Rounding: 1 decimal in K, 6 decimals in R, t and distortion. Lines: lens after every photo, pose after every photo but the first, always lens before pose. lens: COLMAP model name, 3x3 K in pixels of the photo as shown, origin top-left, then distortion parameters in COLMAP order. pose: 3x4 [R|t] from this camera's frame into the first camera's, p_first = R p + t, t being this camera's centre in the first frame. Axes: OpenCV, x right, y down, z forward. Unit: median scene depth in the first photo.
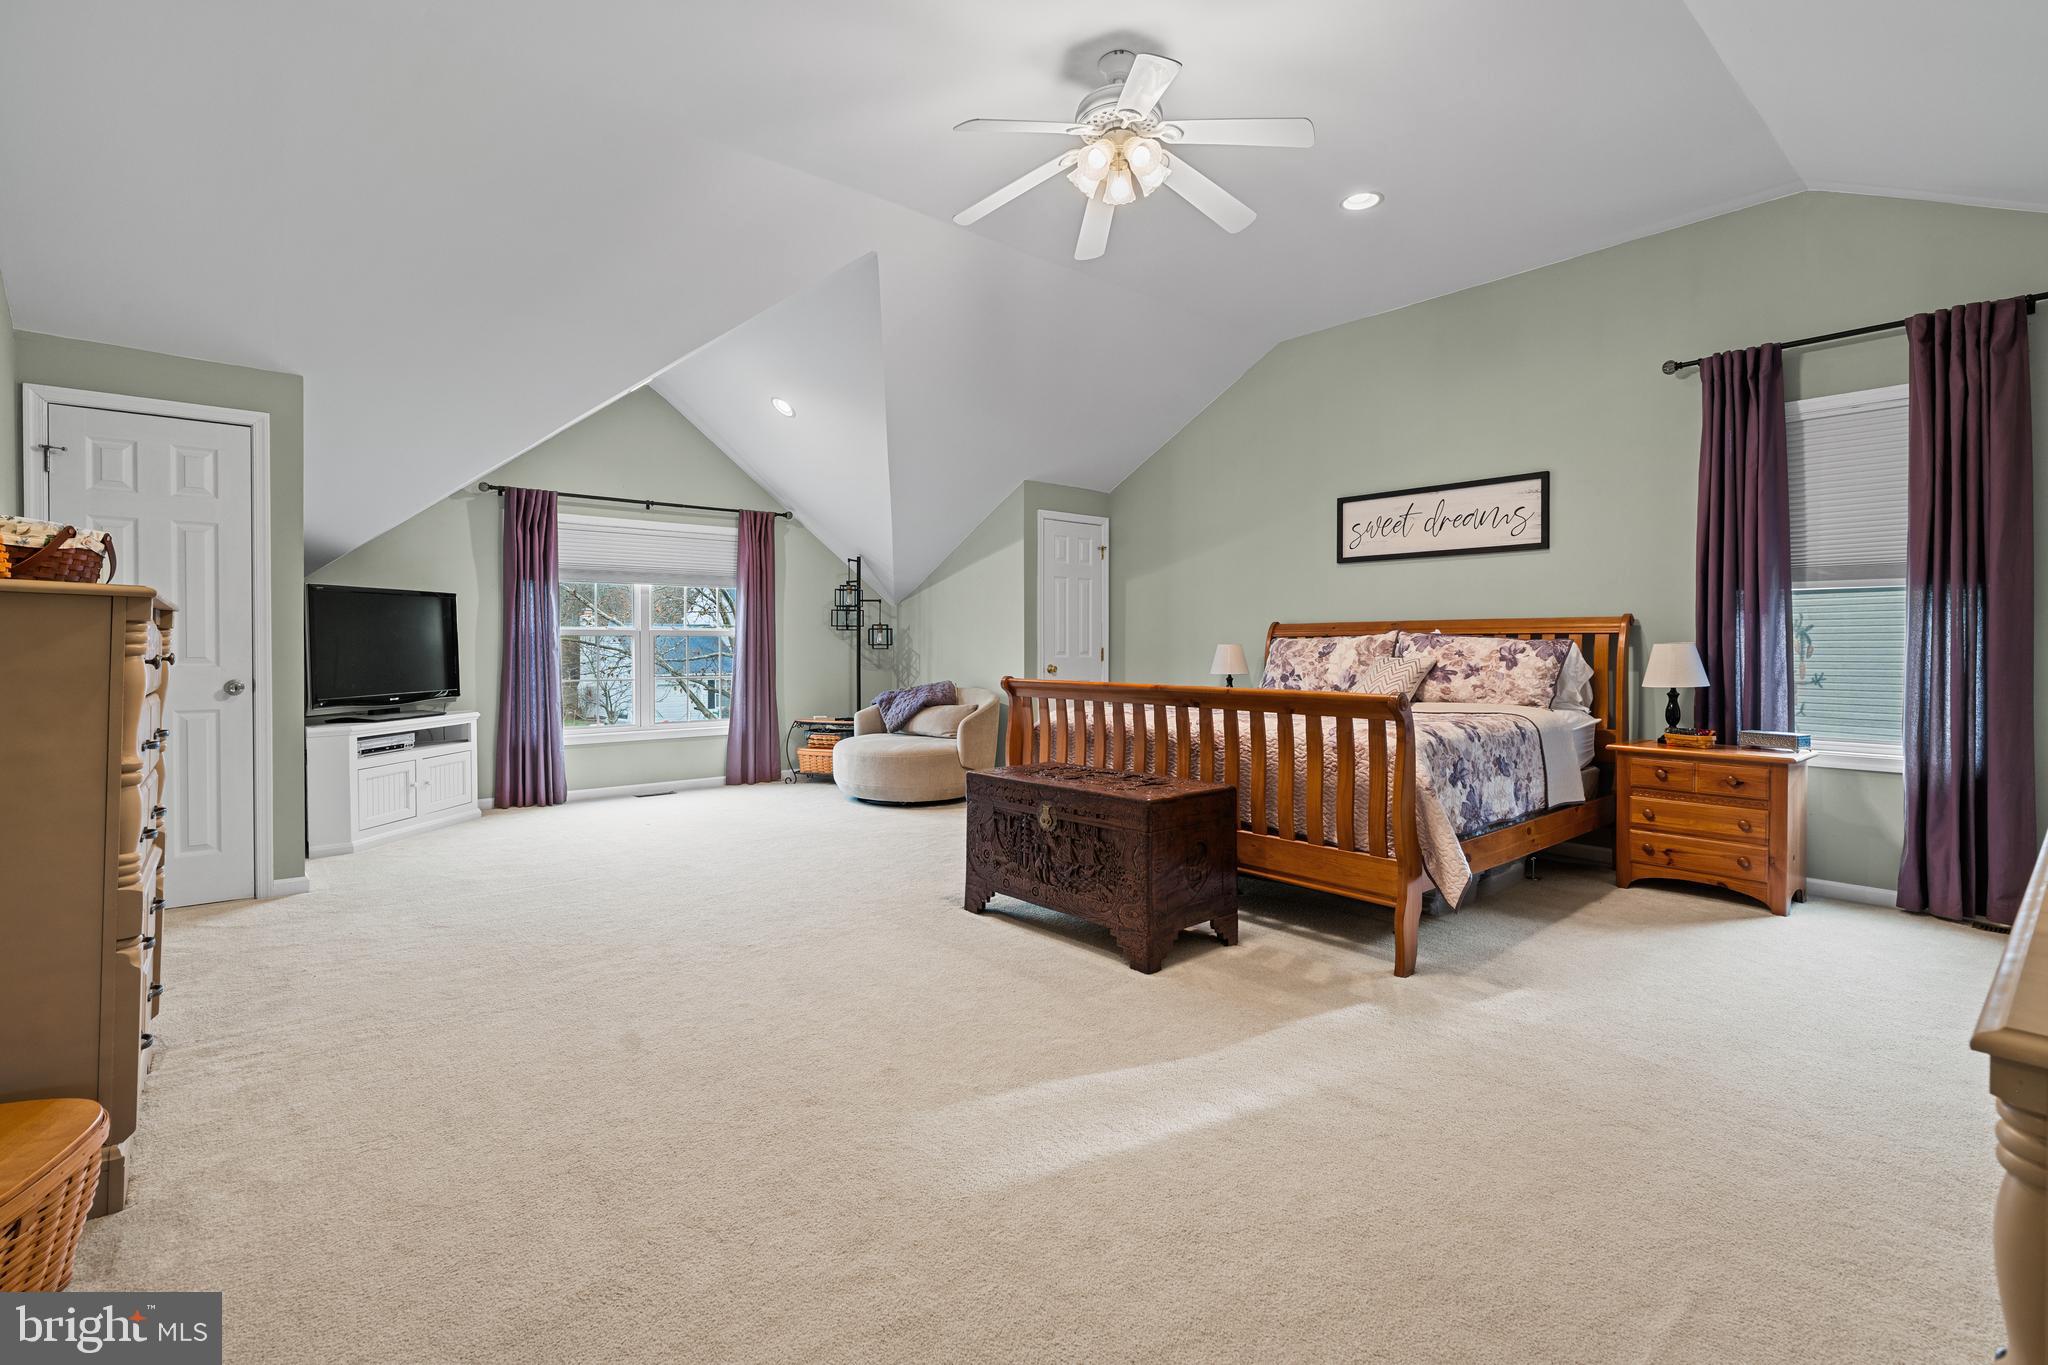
lens RADIAL K [[920.8, 0, 991.5], [0, 920.8, 643.7], [0, 0, 1]] dist [-0.001446, 0.001590]
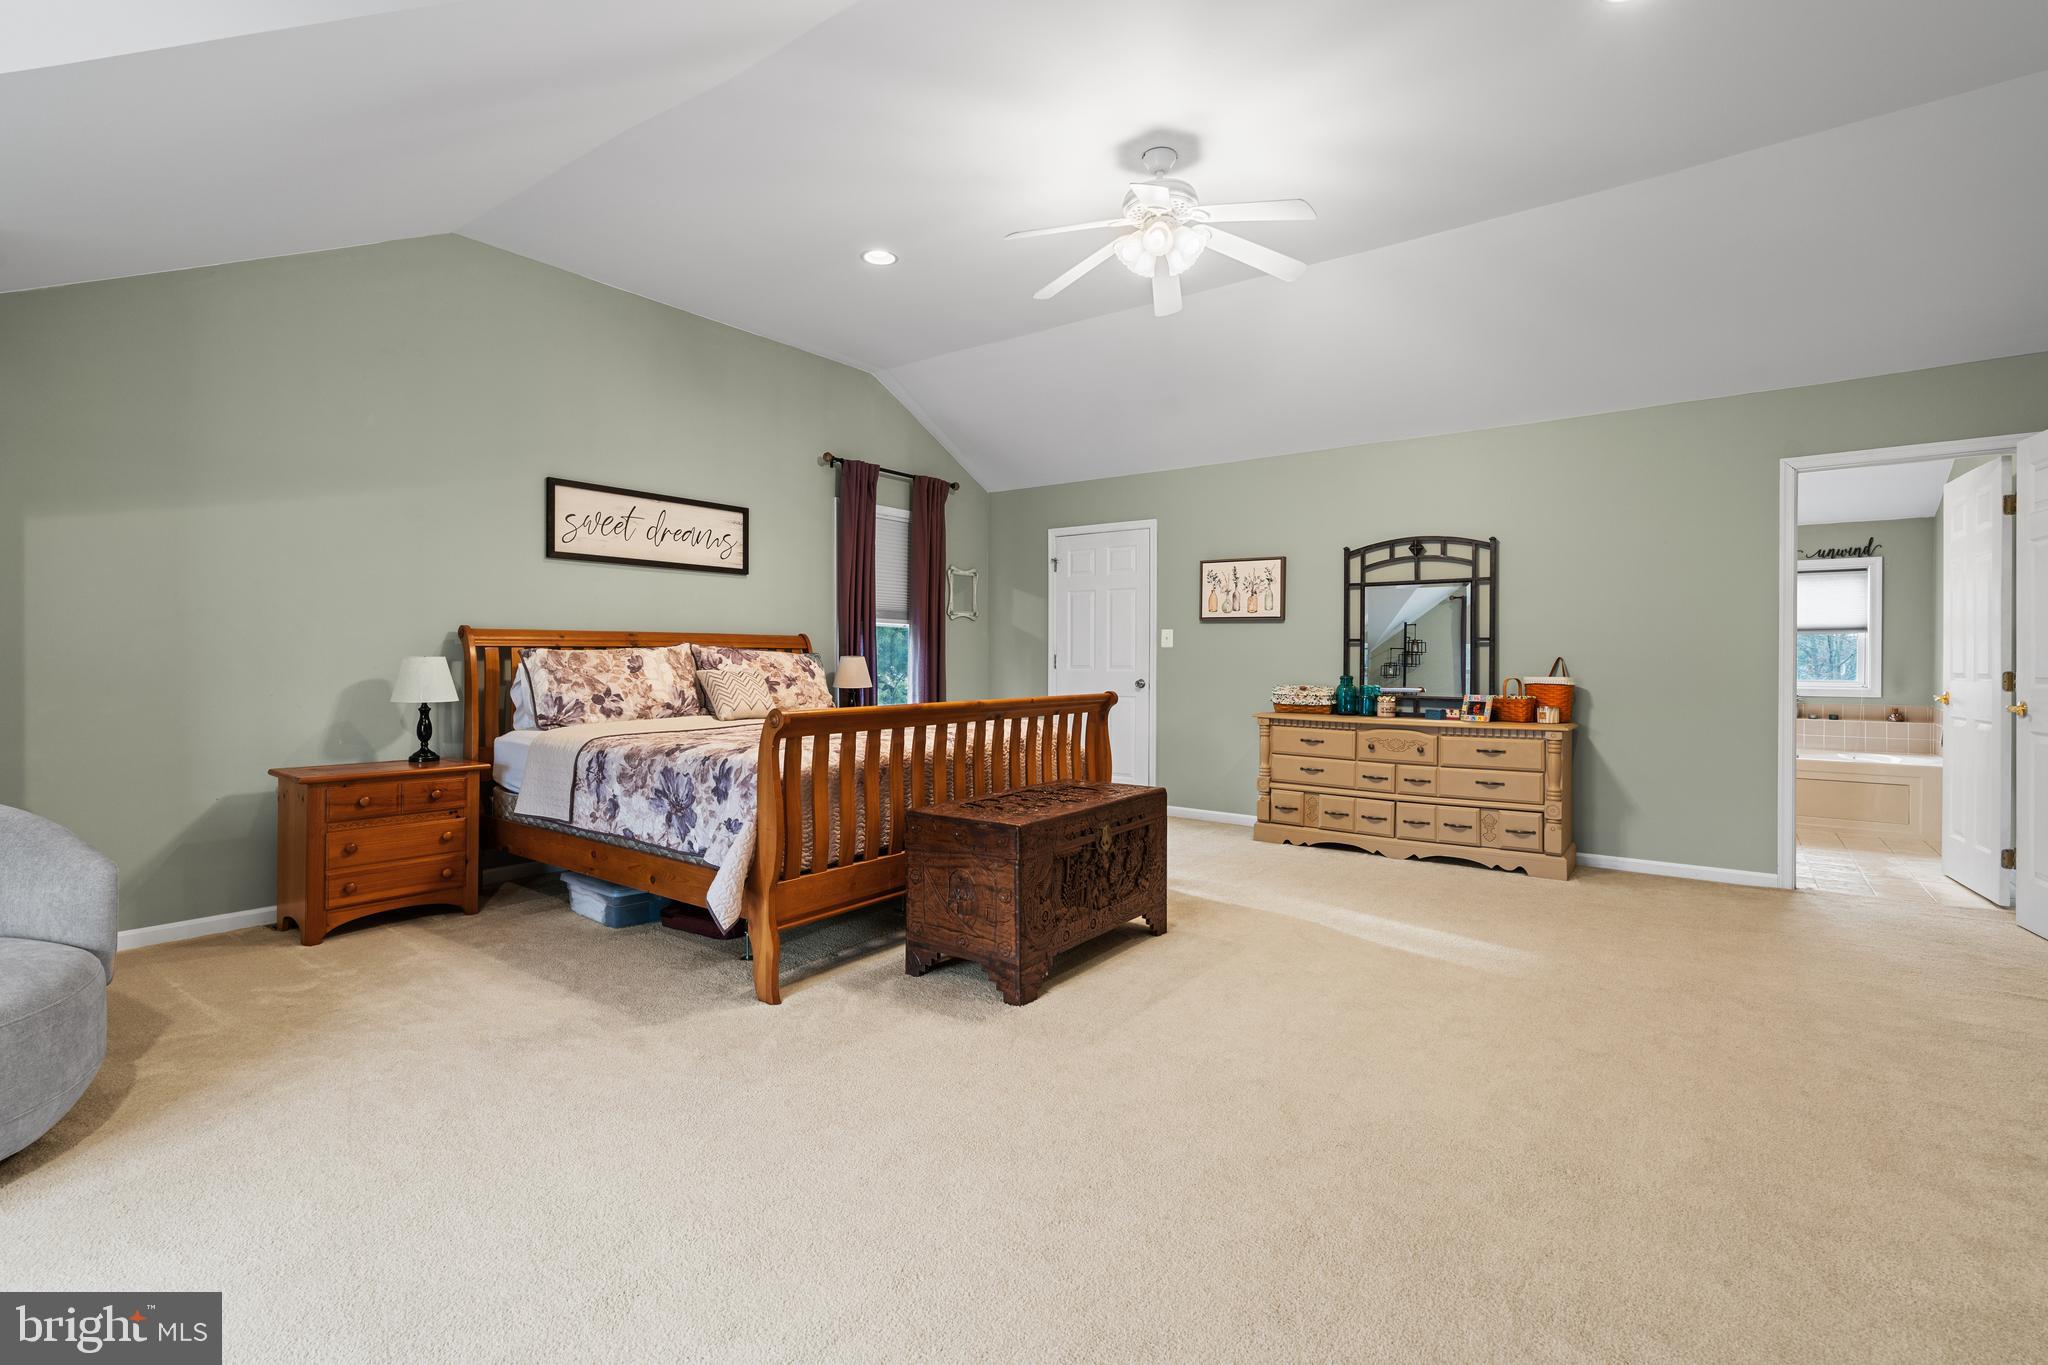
lens RADIAL K [[920.8, 0, 1021.4], [0, 920.8, 667.8], [0, 0, 1]] dist [-0.001446, 0.001590]
pose [[-0.207888, -0.006697, 0.978130, -0.578589], [0.001022, 0.999975, 0.007064, 0.004898], [-0.978152, 0.002468, -0.207876, 0.877779]]
